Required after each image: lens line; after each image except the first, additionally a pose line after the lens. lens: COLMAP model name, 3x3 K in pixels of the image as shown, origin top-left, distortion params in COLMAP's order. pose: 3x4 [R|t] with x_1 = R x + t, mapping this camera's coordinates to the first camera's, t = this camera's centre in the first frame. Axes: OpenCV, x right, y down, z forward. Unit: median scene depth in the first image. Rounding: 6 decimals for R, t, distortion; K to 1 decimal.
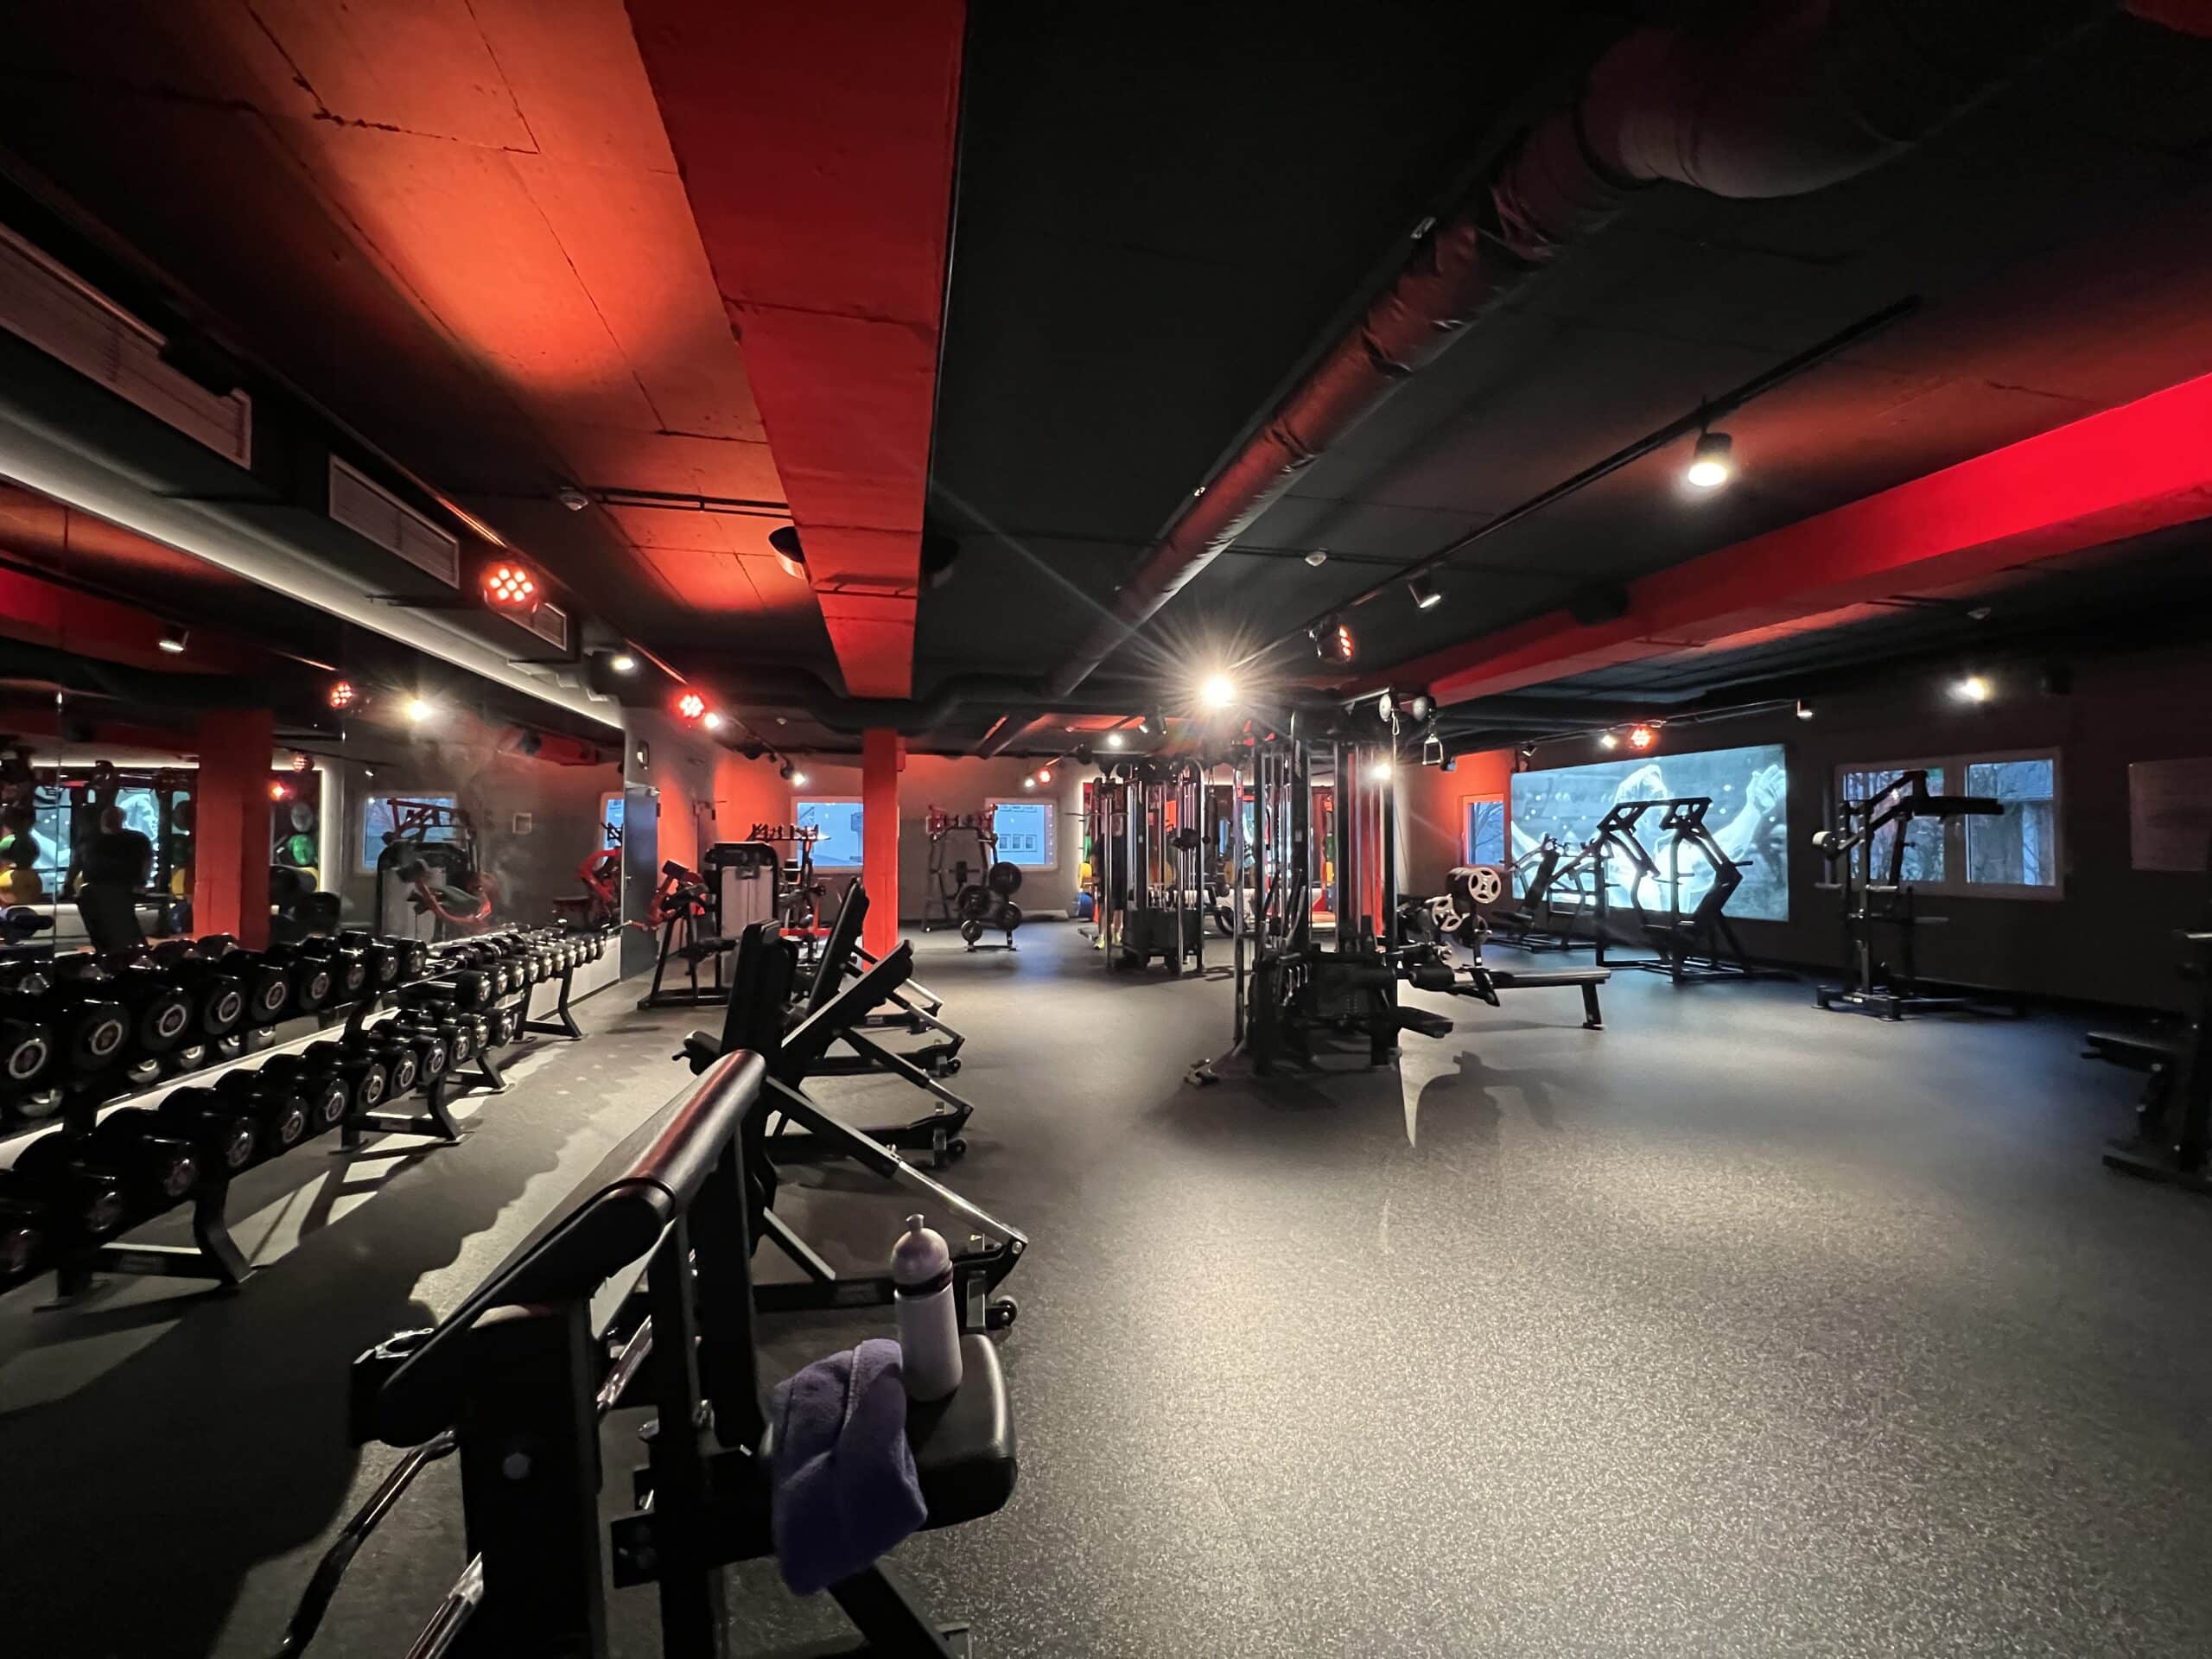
lens RADIAL K [[881.9, 0, 1103.7], [0, 881.9, 830.8], [0, 0, 1]] dist [-0.002881, 0.000319]
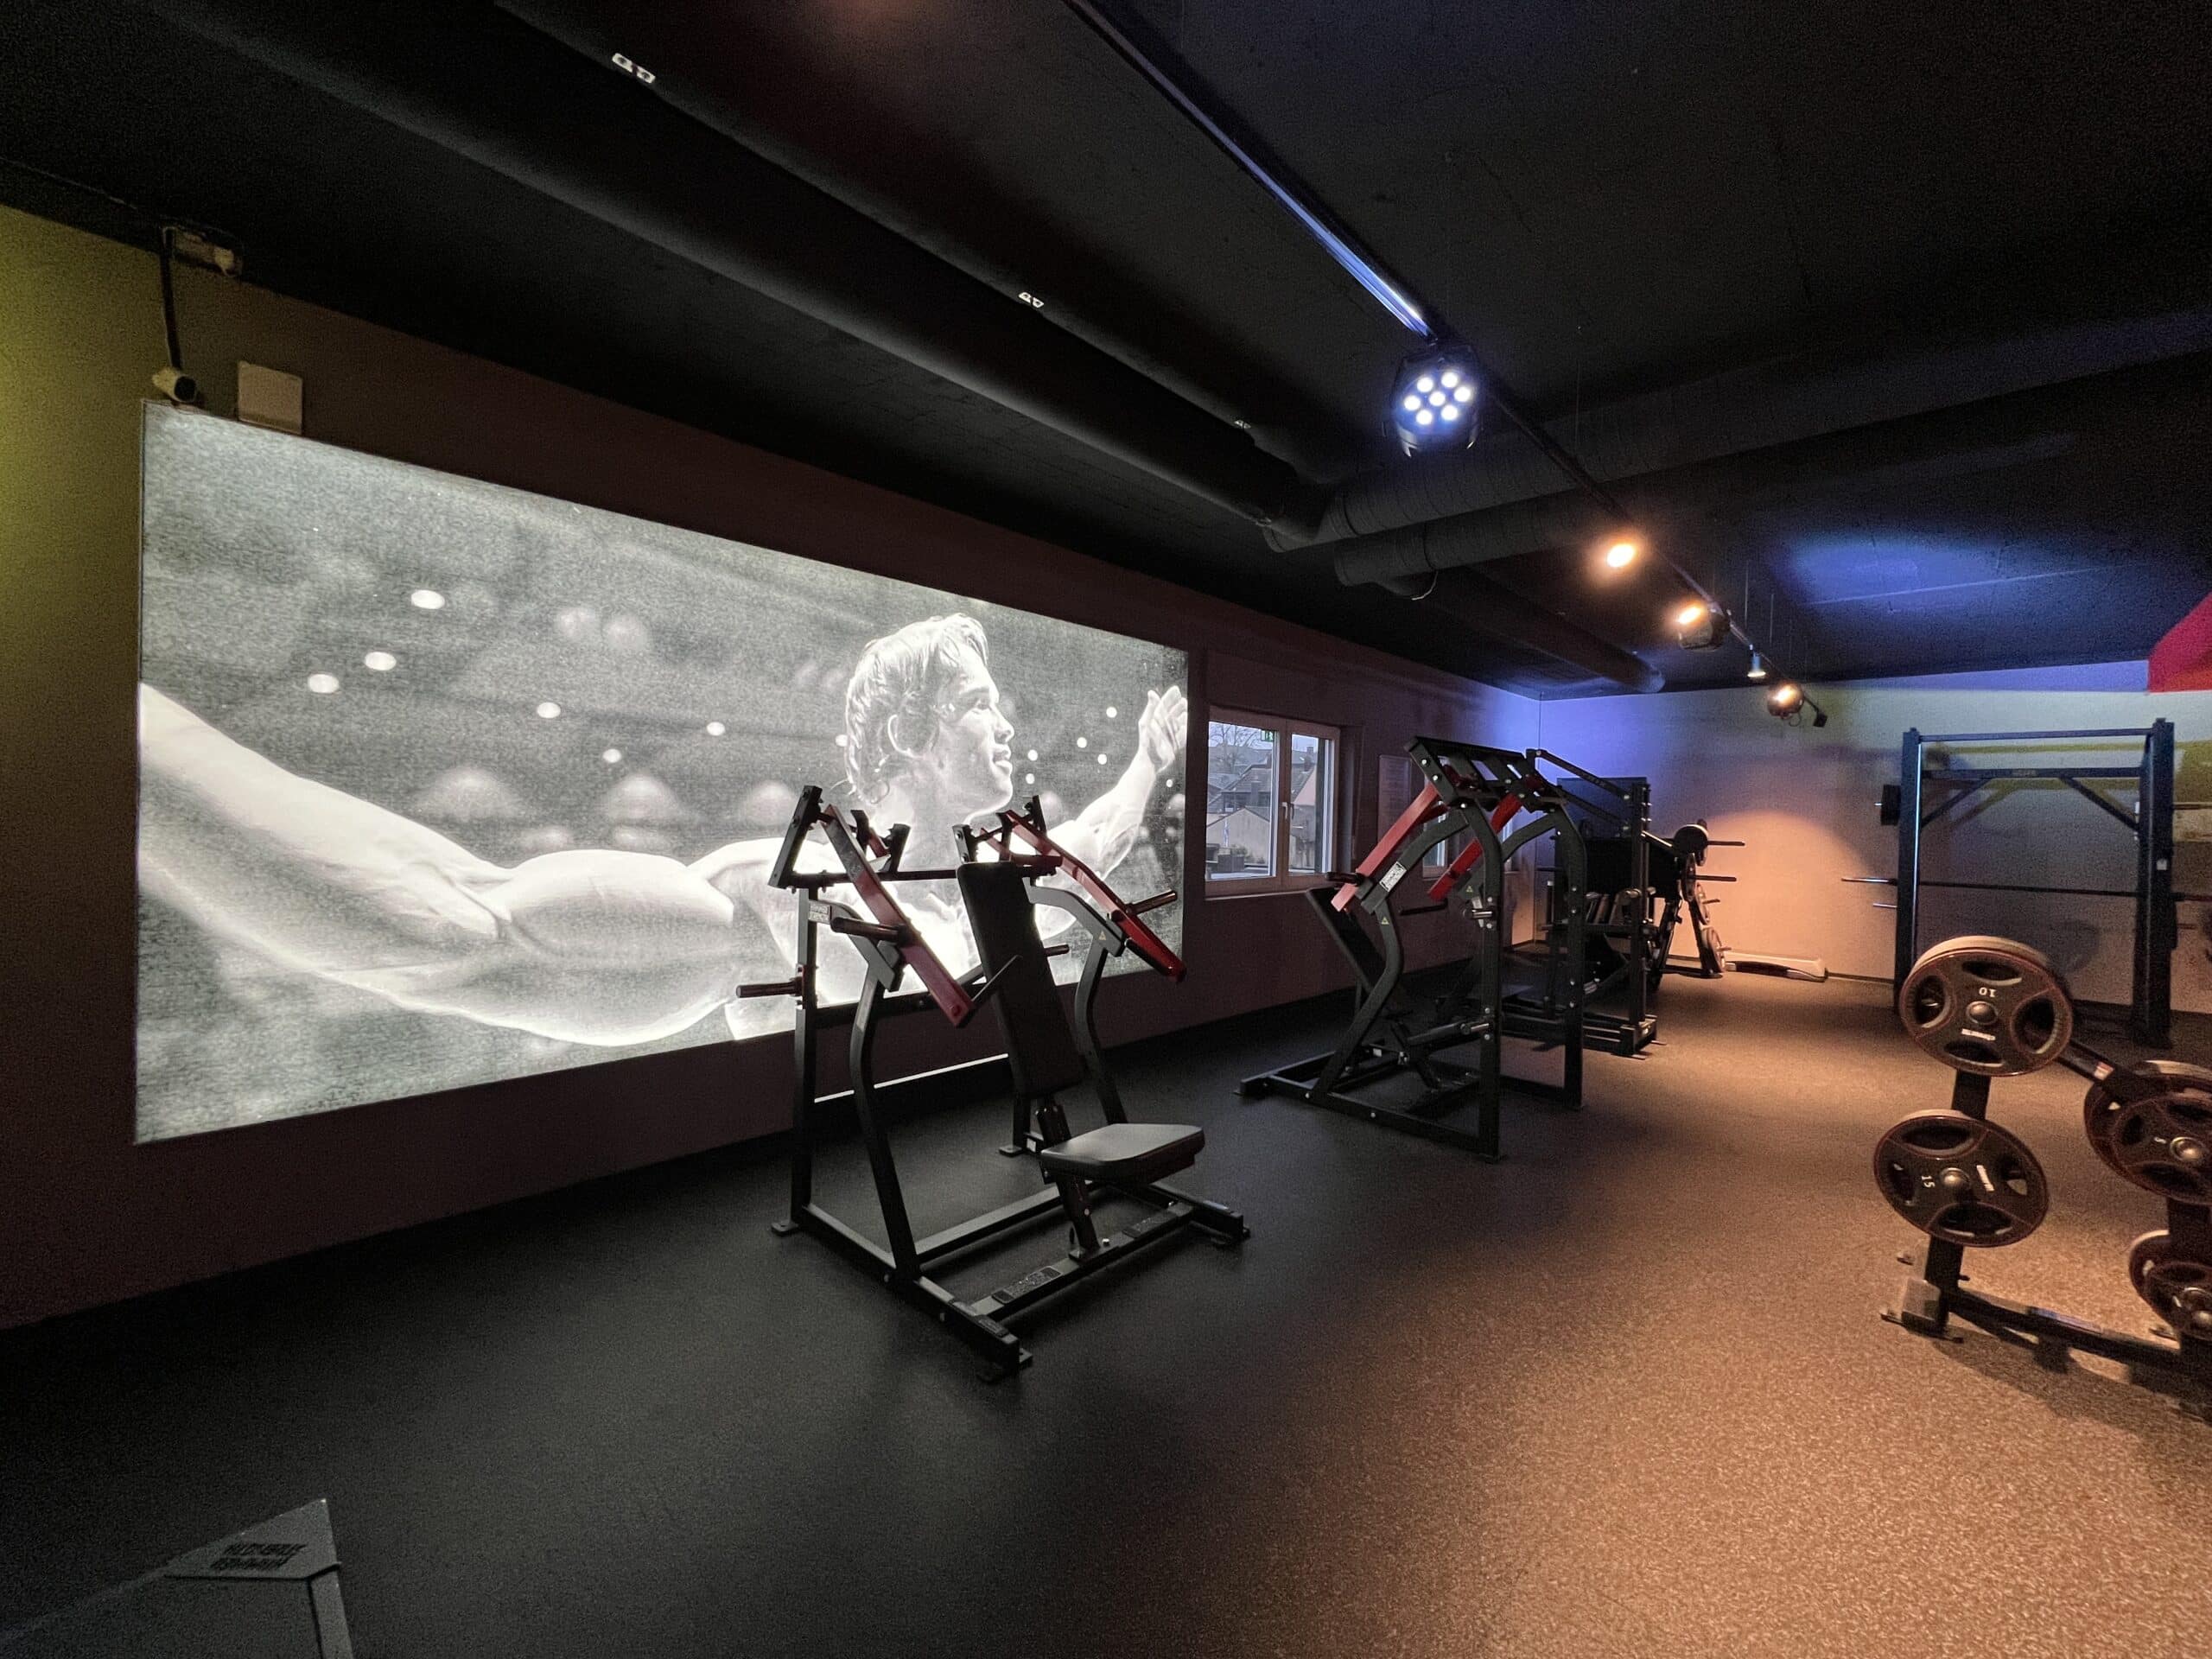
lens RADIAL K [[881.9, 0, 1106.2], [0, 881.9, 821.8], [0, 0, 1]] dist [-0.002881, 0.000319]
pose [[-0.544735, -0.017515, 0.838425, 0.310026], [-0.034693, 0.999397, -0.001663, 0.012689], [-0.837890, -0.029994, -0.545014, 1.300452]]
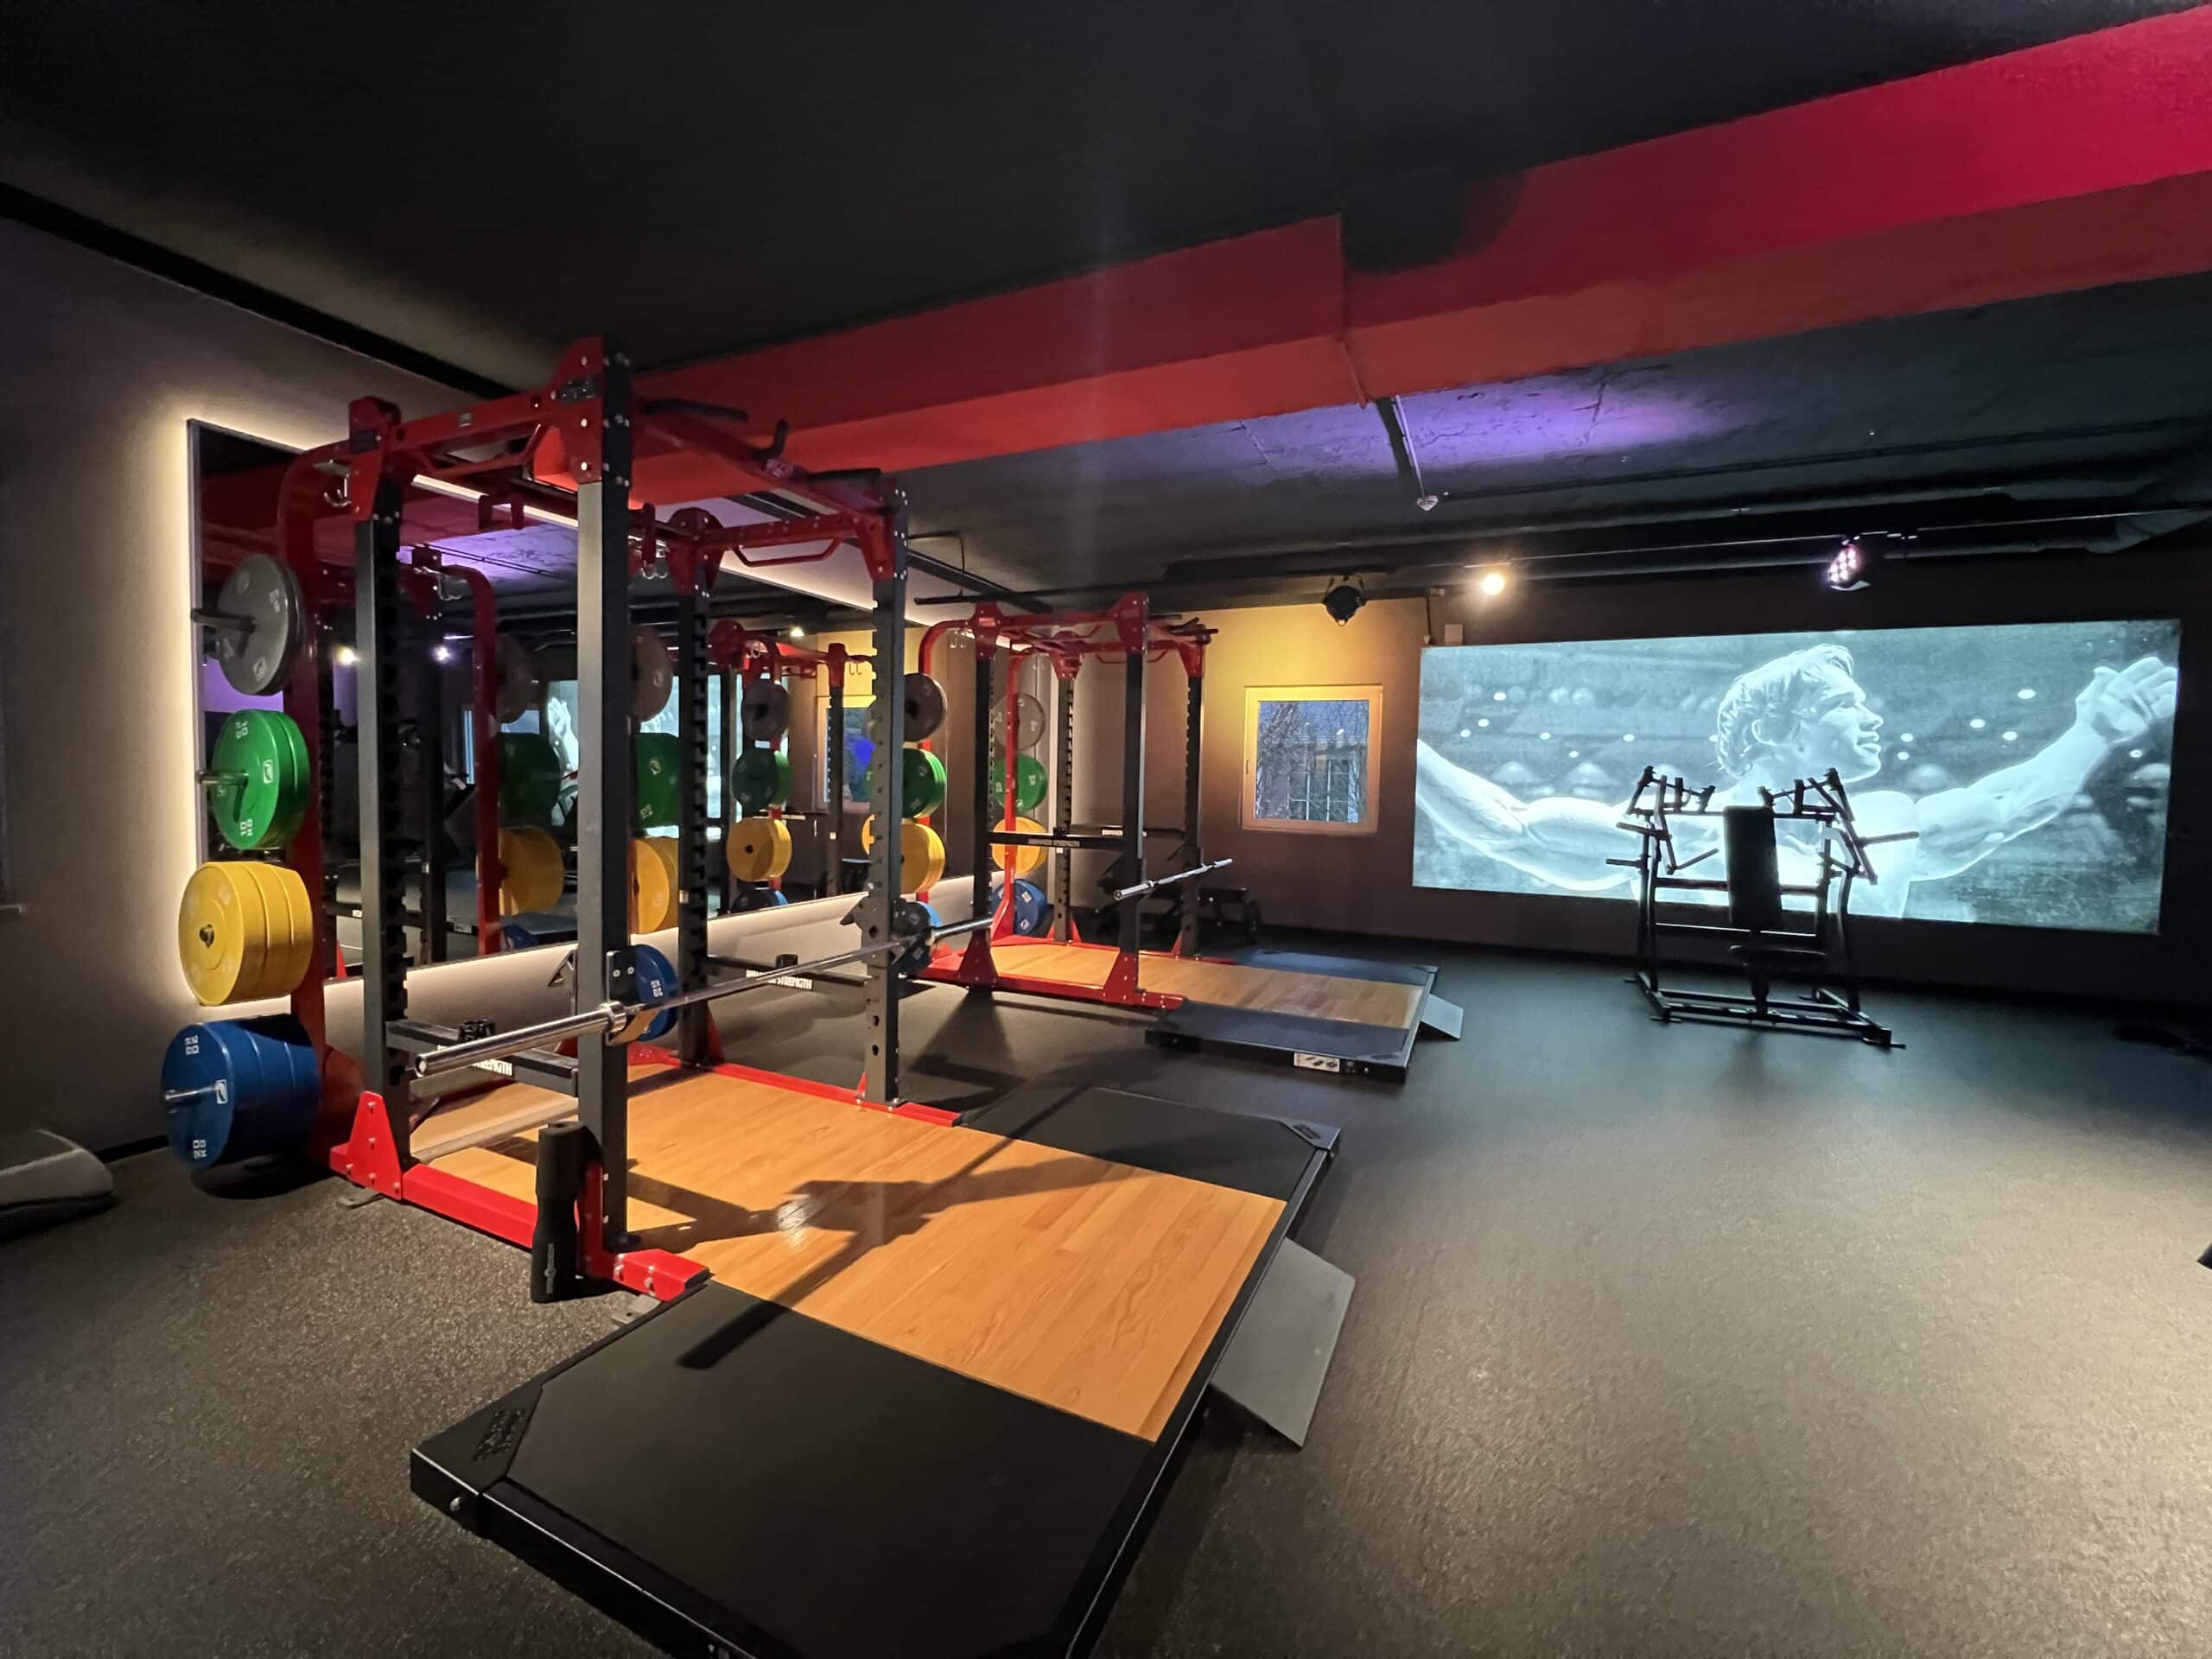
lens RADIAL K [[881.9, 0, 1099.6], [0, 881.9, 820.1], [0, 0, 1]] dist [-0.002881, 0.000319]
pose [[0.612505, -0.023570, 0.790115, -0.090336], [-0.034254, 0.997825, 0.056320, 0.019639], [-0.789724, -0.061561, 0.610366, 1.149150]]
